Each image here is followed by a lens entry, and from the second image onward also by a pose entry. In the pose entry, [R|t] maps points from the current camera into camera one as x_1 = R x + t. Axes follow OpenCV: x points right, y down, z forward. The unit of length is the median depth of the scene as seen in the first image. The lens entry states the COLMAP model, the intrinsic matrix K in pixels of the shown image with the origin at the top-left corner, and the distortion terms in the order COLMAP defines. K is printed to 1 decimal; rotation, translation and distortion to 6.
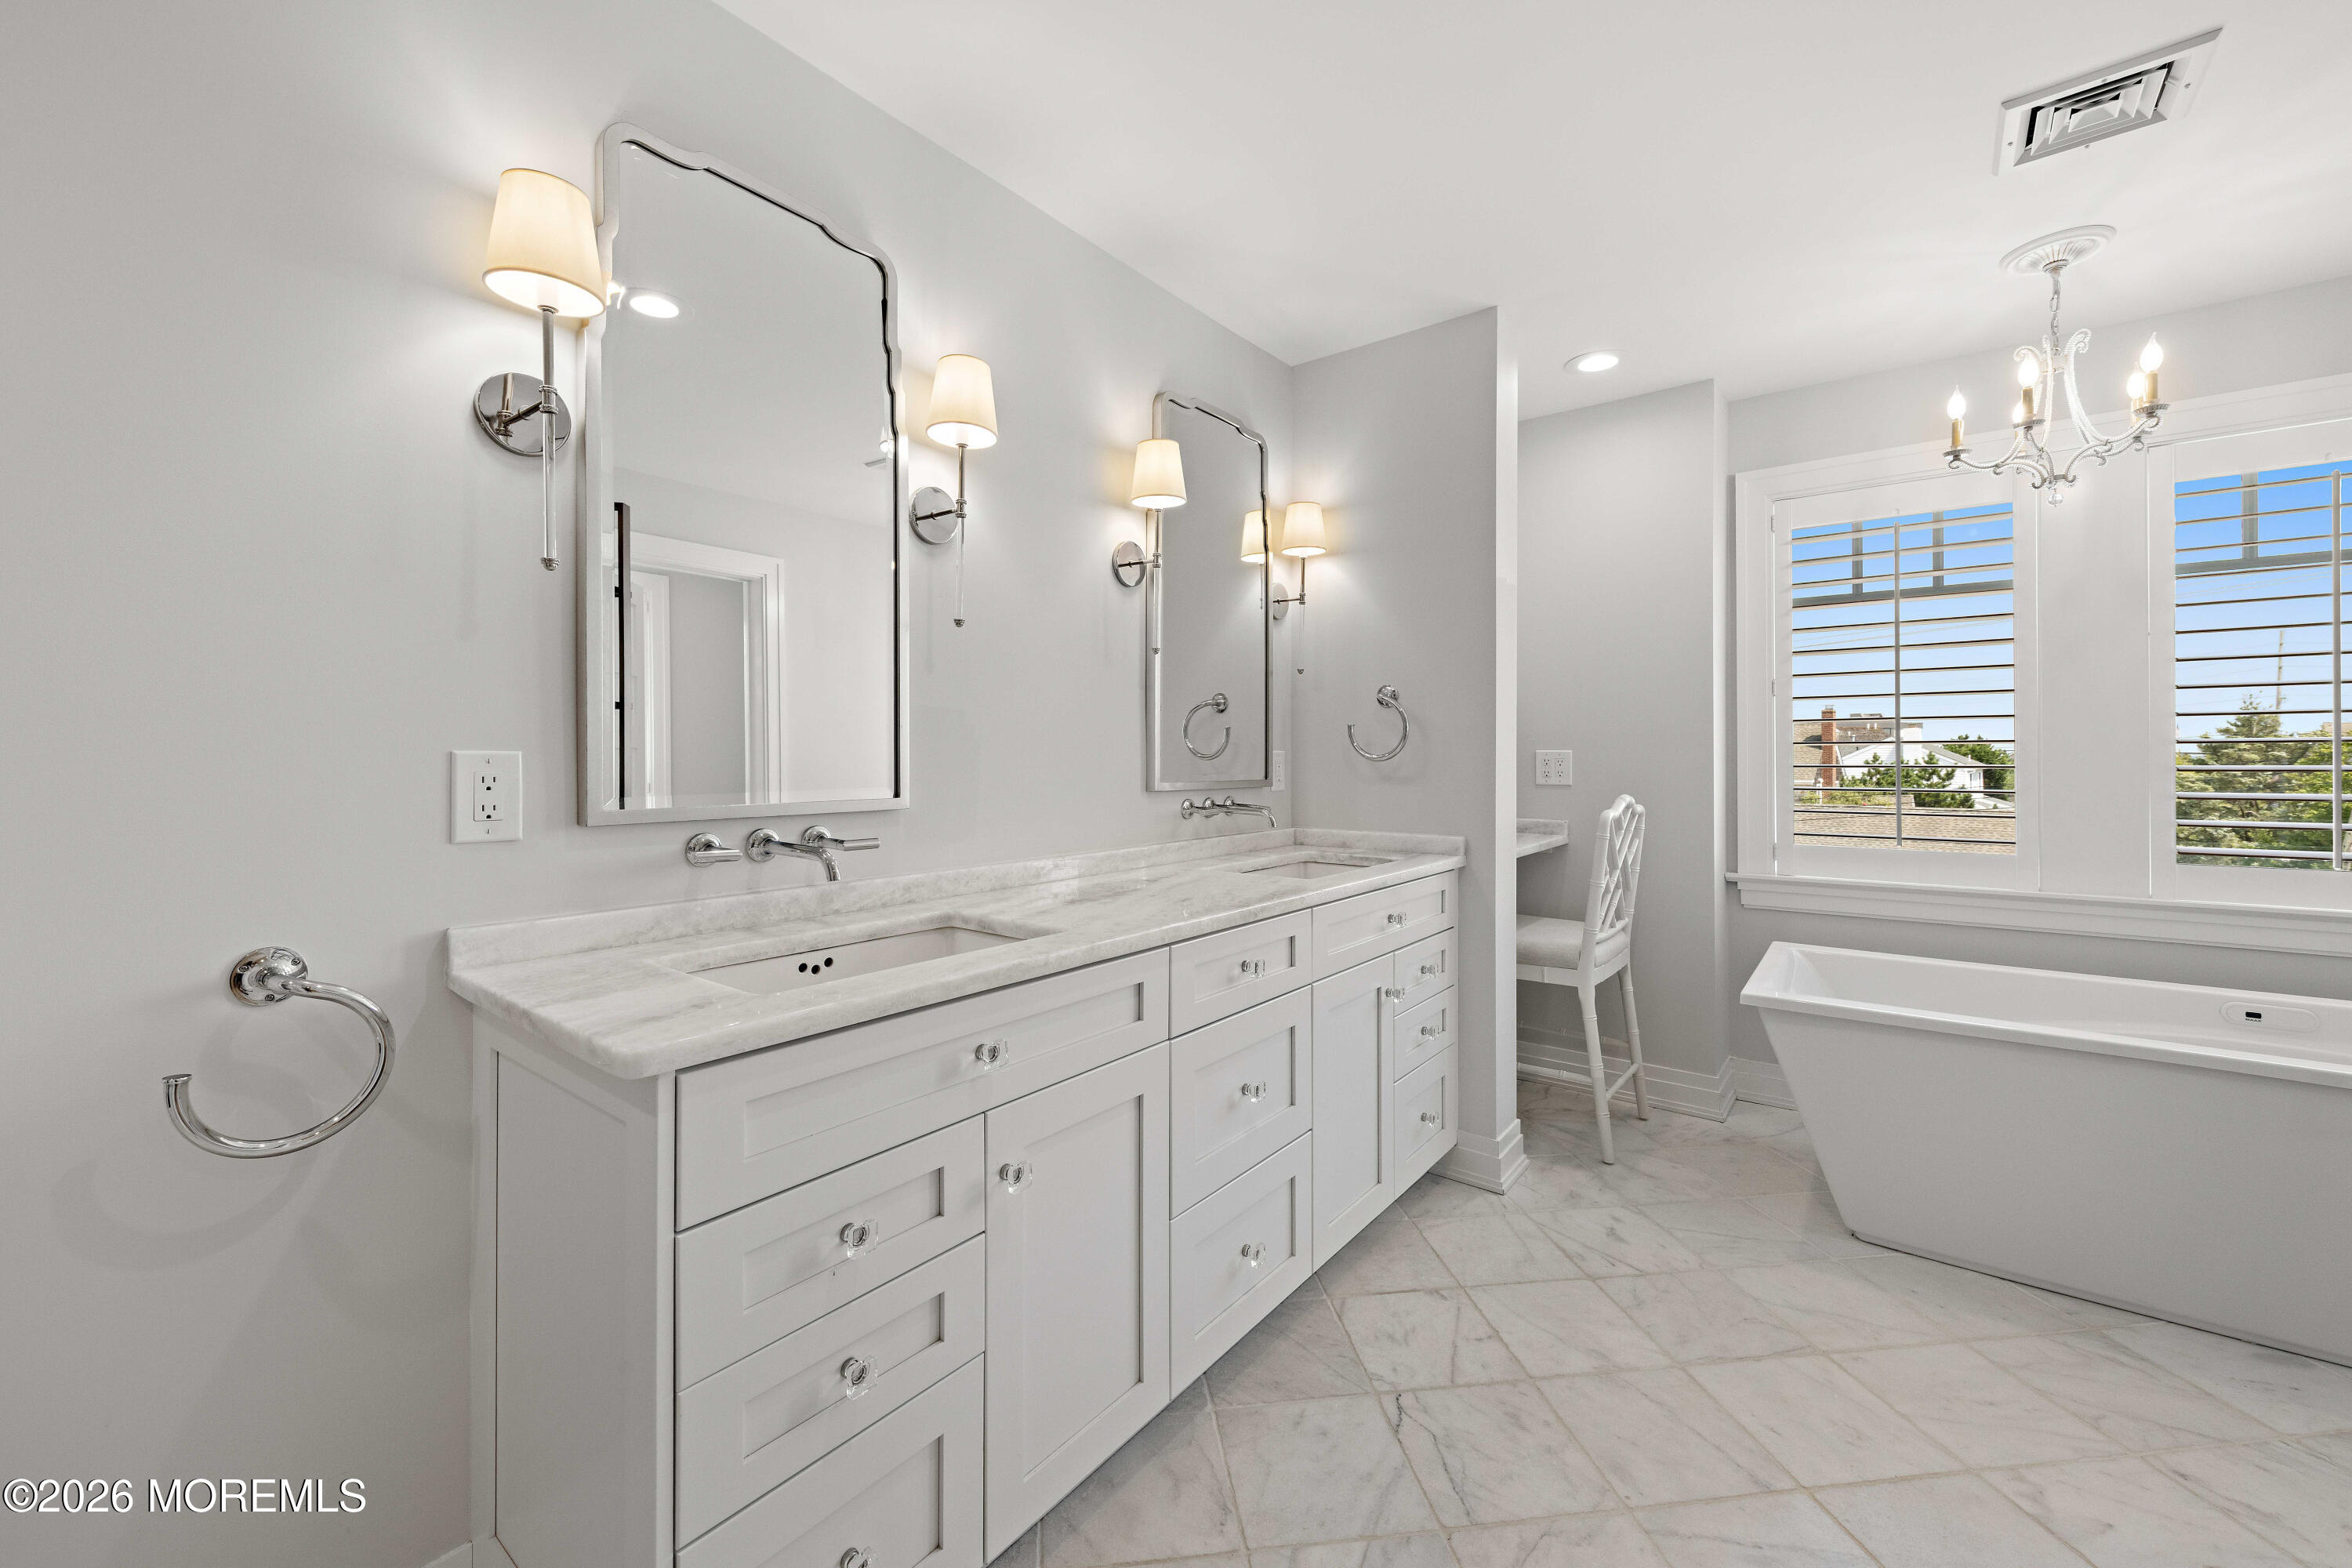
lens RADIAL K [[933.7, 0, 1178.9], [0, 933.7, 751.0], [0, 0, 1]] dist [0.008684, -0.000991]
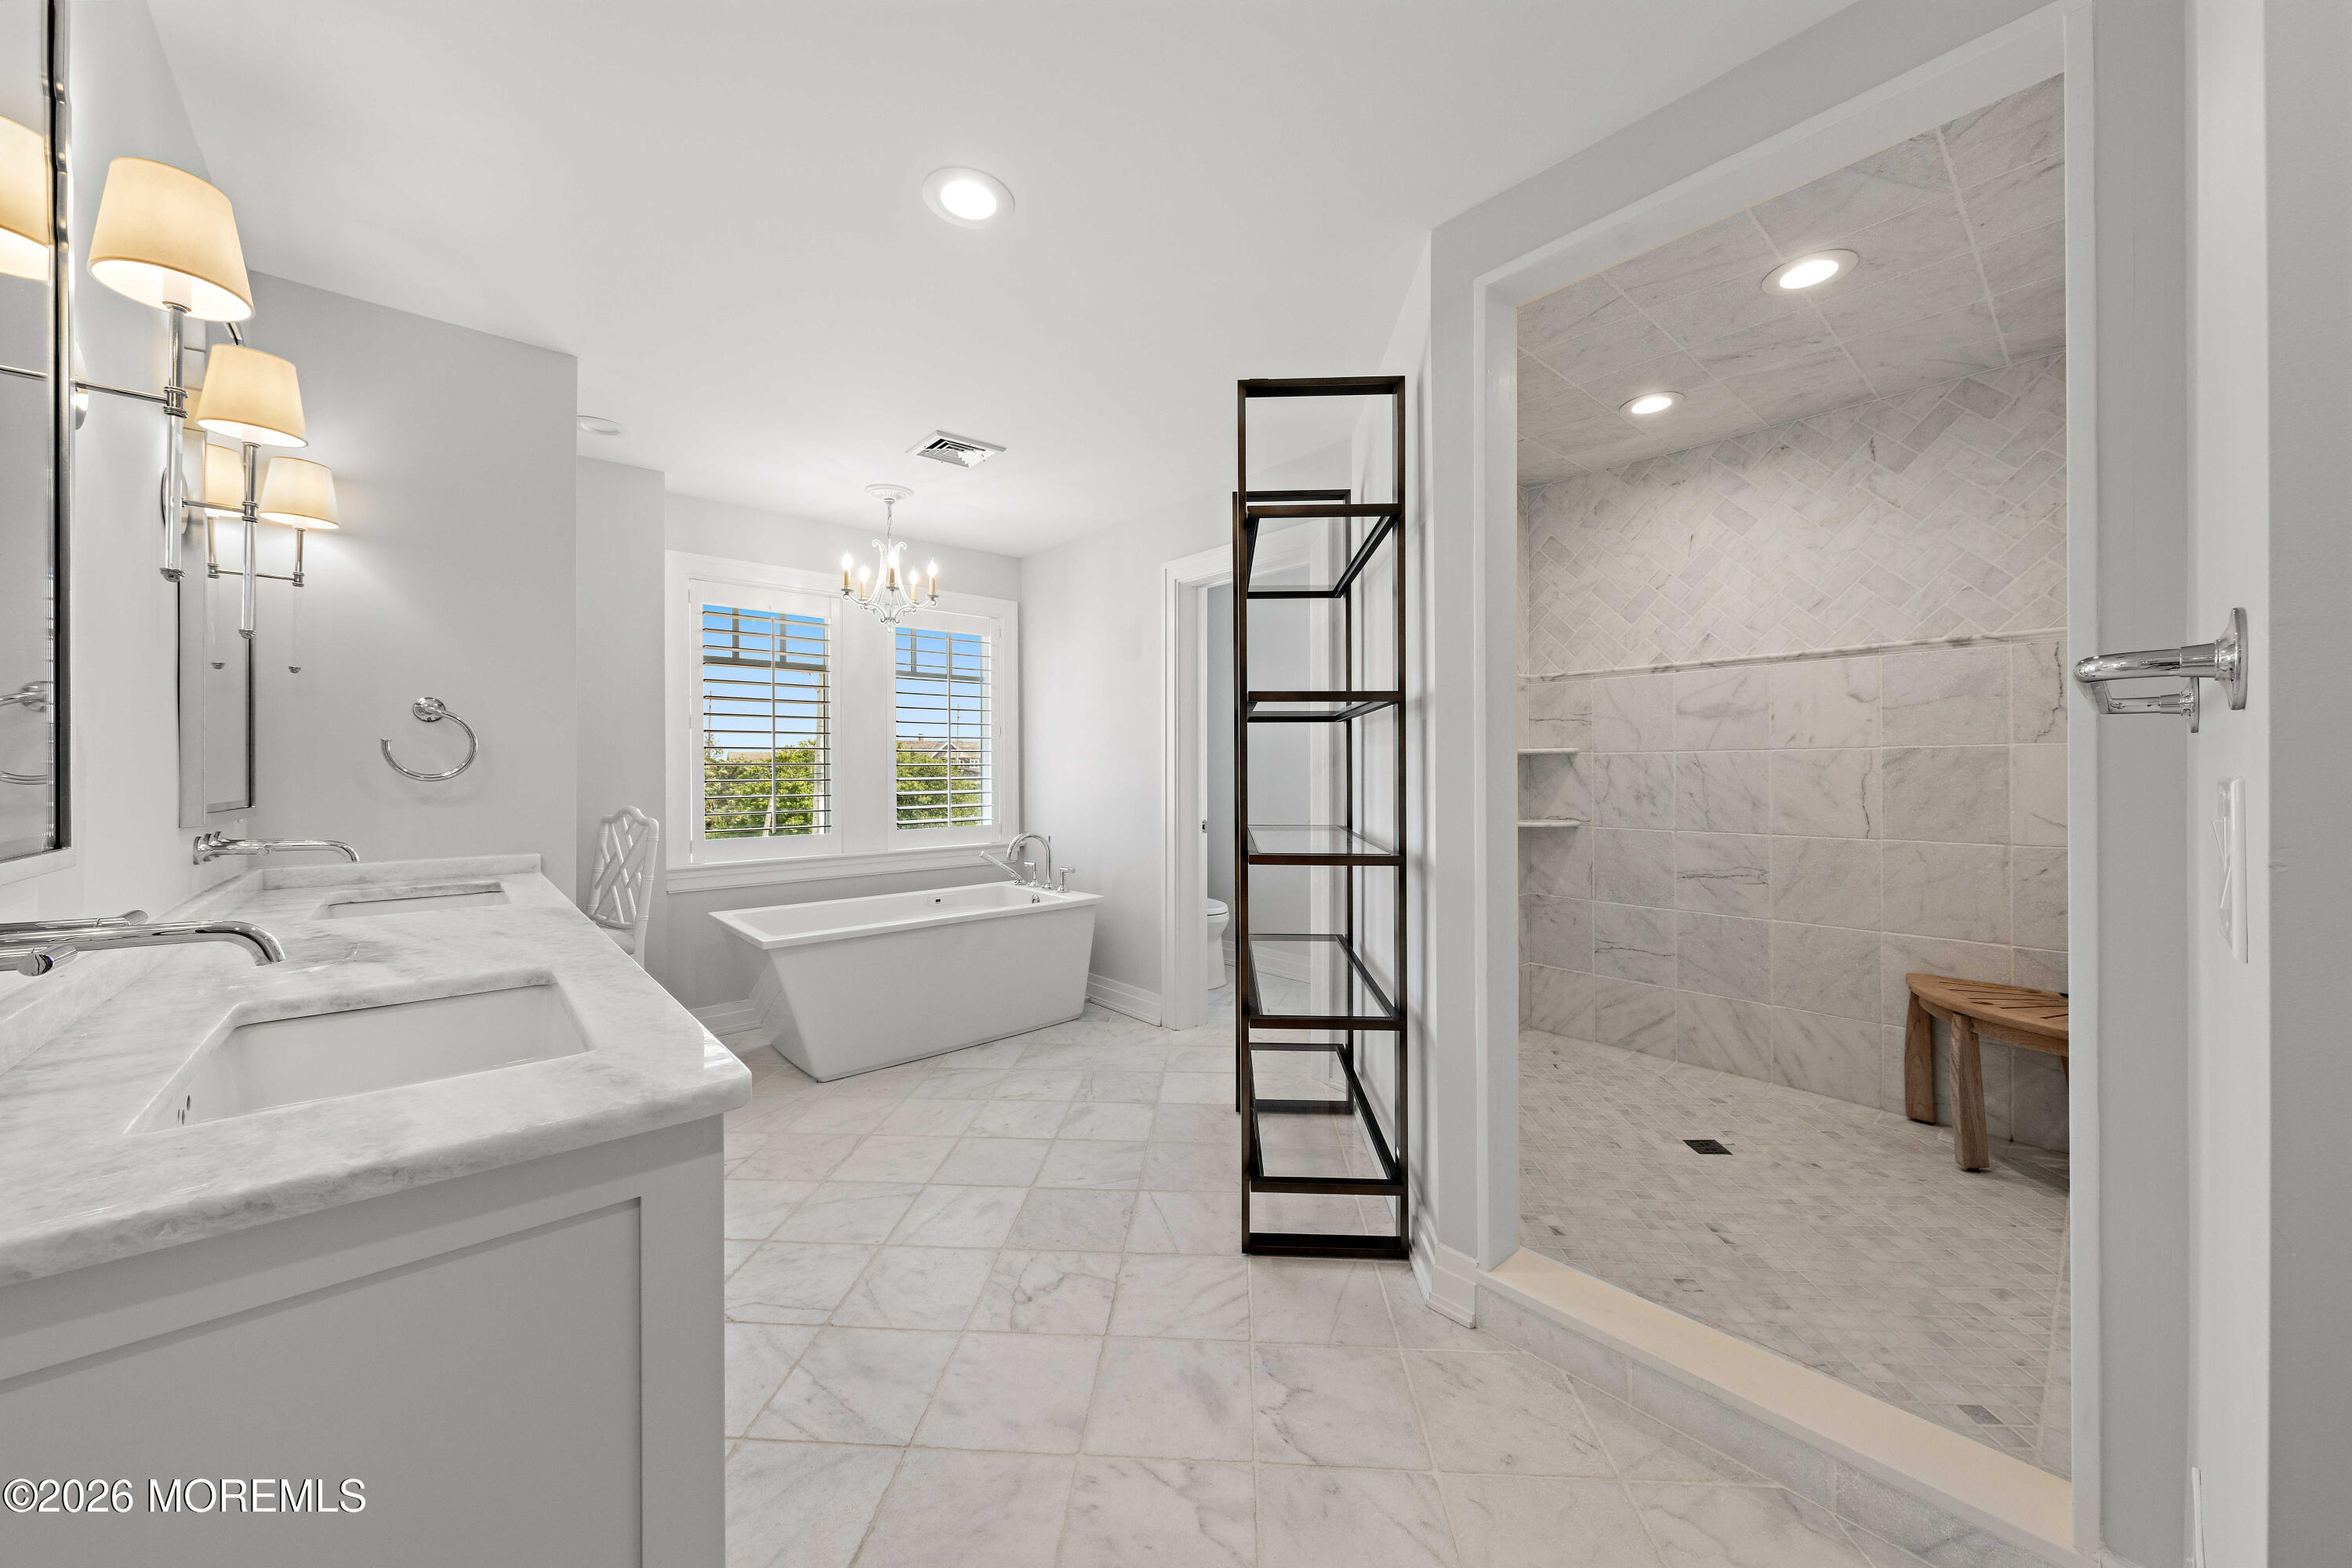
lens RADIAL K [[829.4, 0, 1172.6], [0, 829.4, 774.7], [0, 0, 1]] dist [0.001025, 0.000151]
pose [[0.195401, -0.004368, 0.980714, -0.462696], [-0.000356, 0.999990, 0.004525, 0.000972], [-0.980723, -0.001233, 0.195397, 0.140254]]
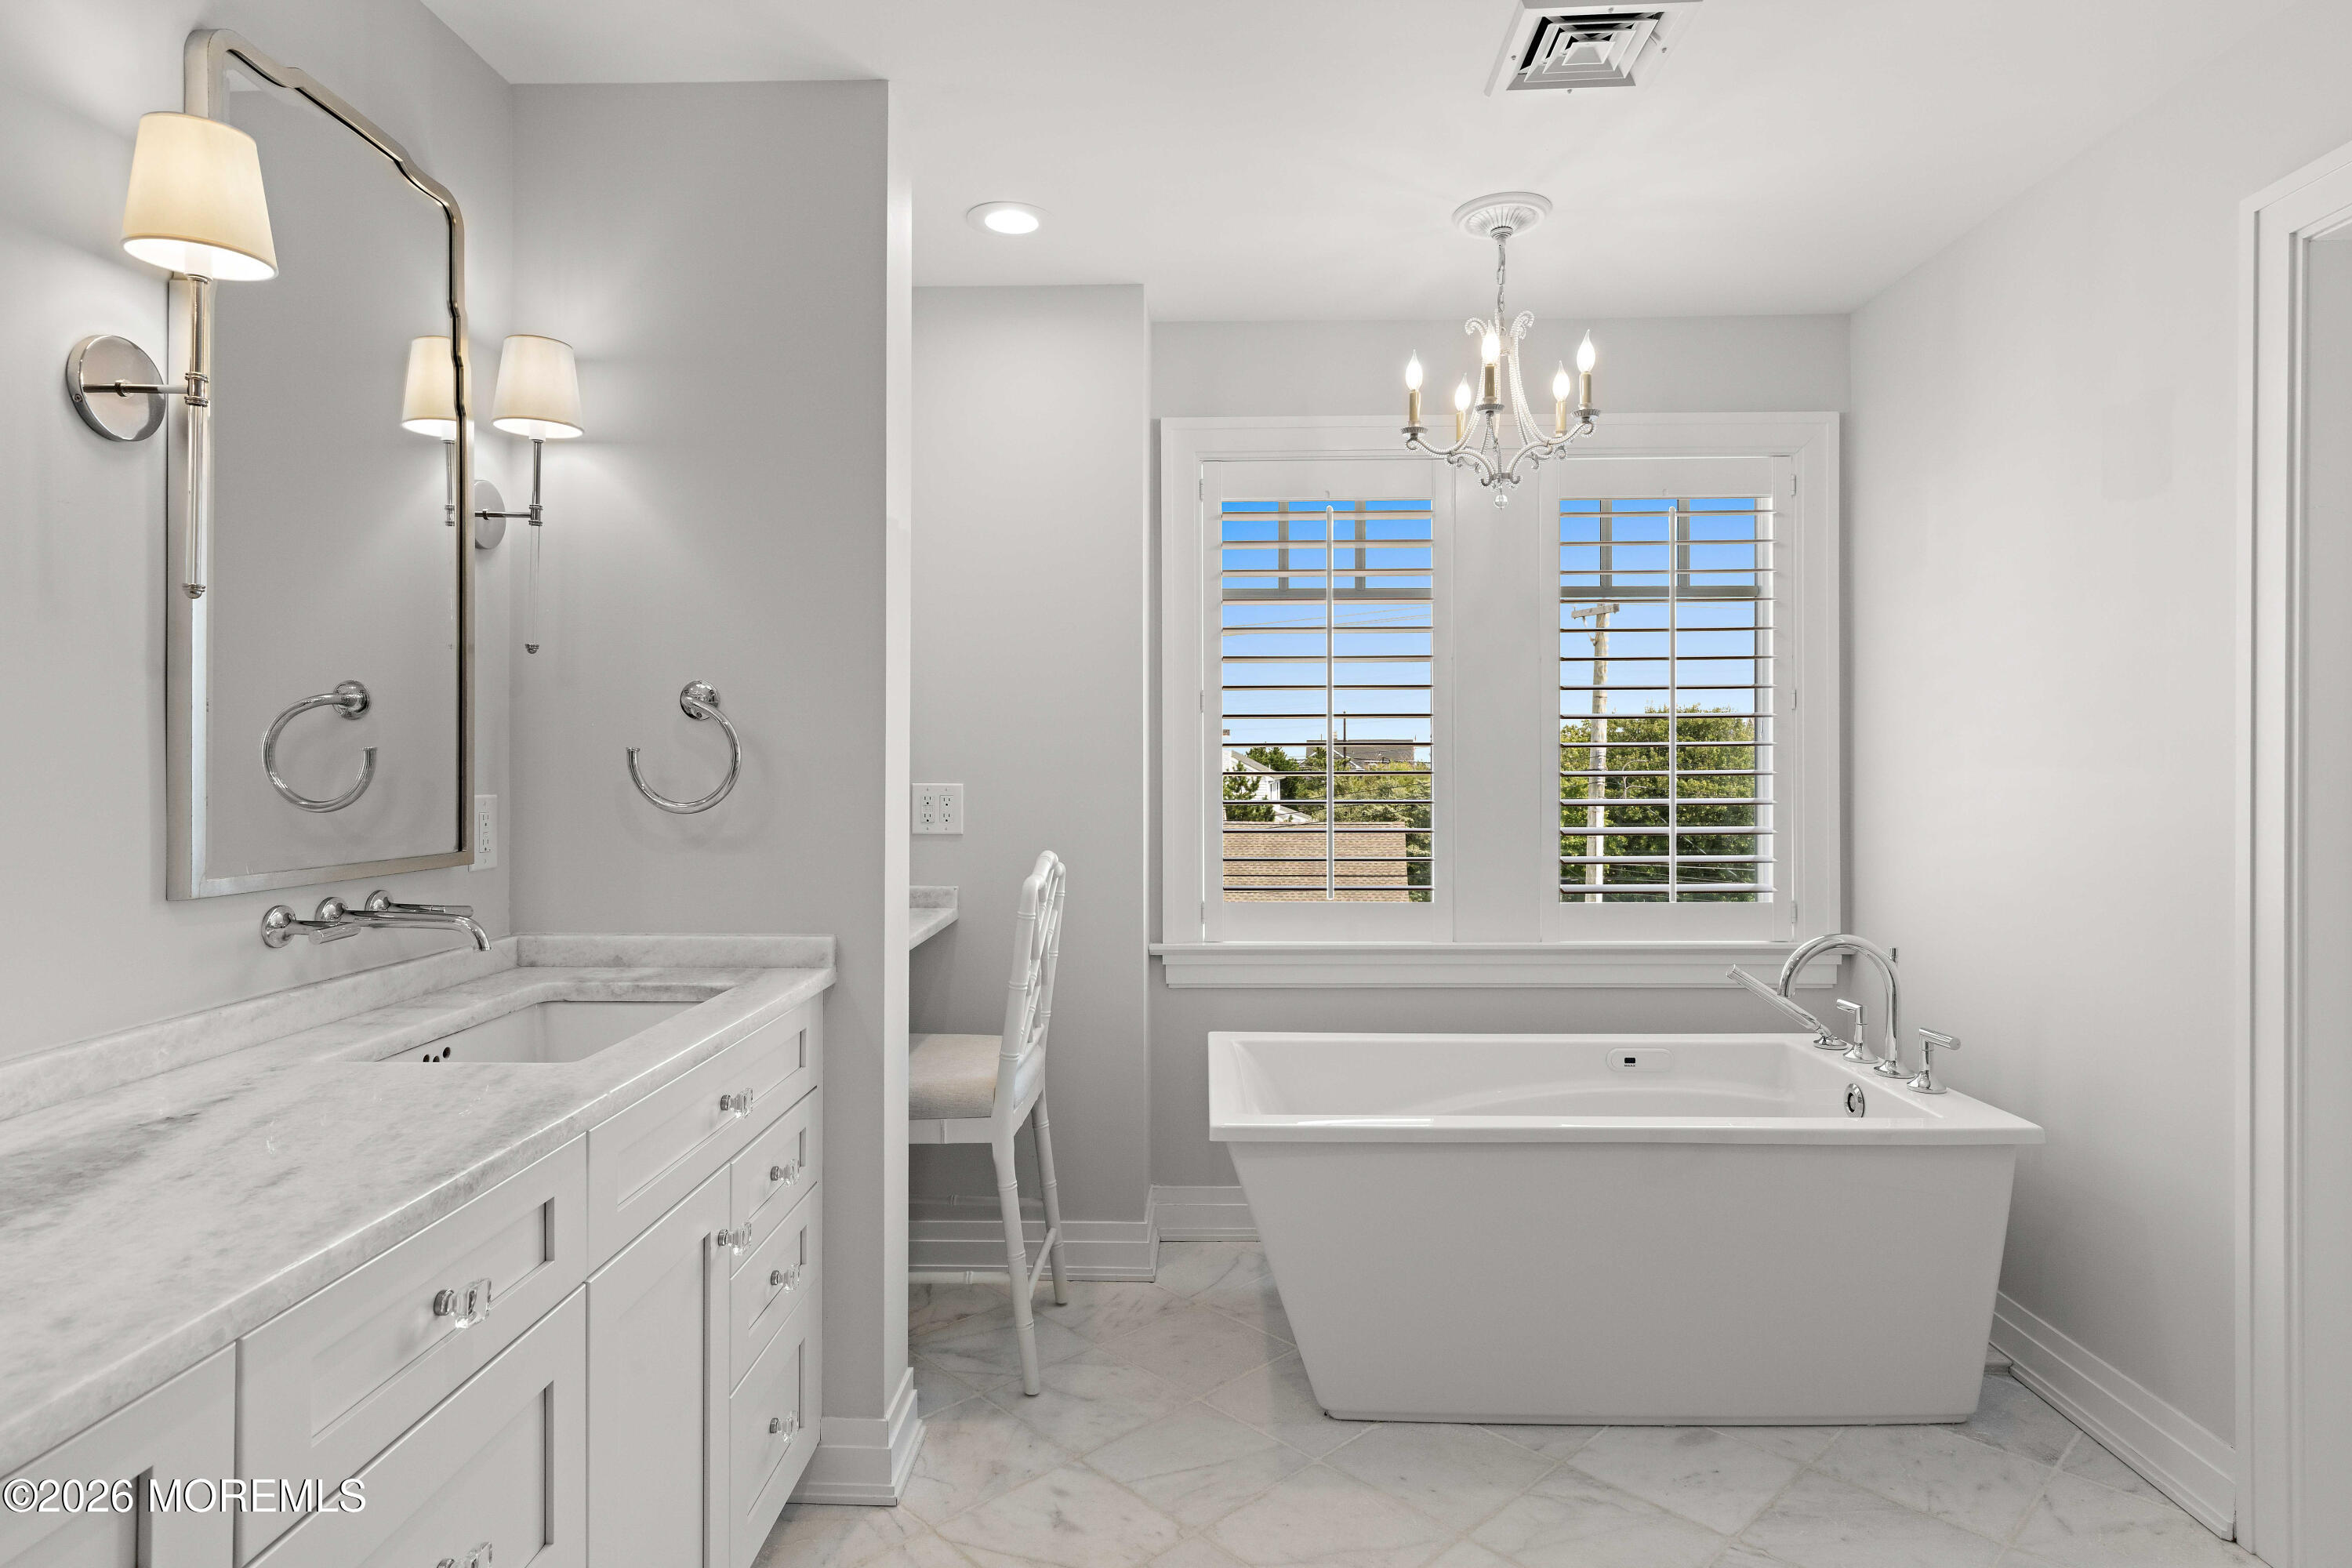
lens RADIAL K [[1275.5, 0, 1179.6], [0, 1275.5, 763.2], [0, 0, 1]] dist [0.005736, 0.000316]
pose [[0.807080, 0.000428, 0.590442, -0.004952], [-0.002719, 0.999992, 0.002991, -0.024320], [-0.590436, -0.004019, 0.807075, 0.196522]]
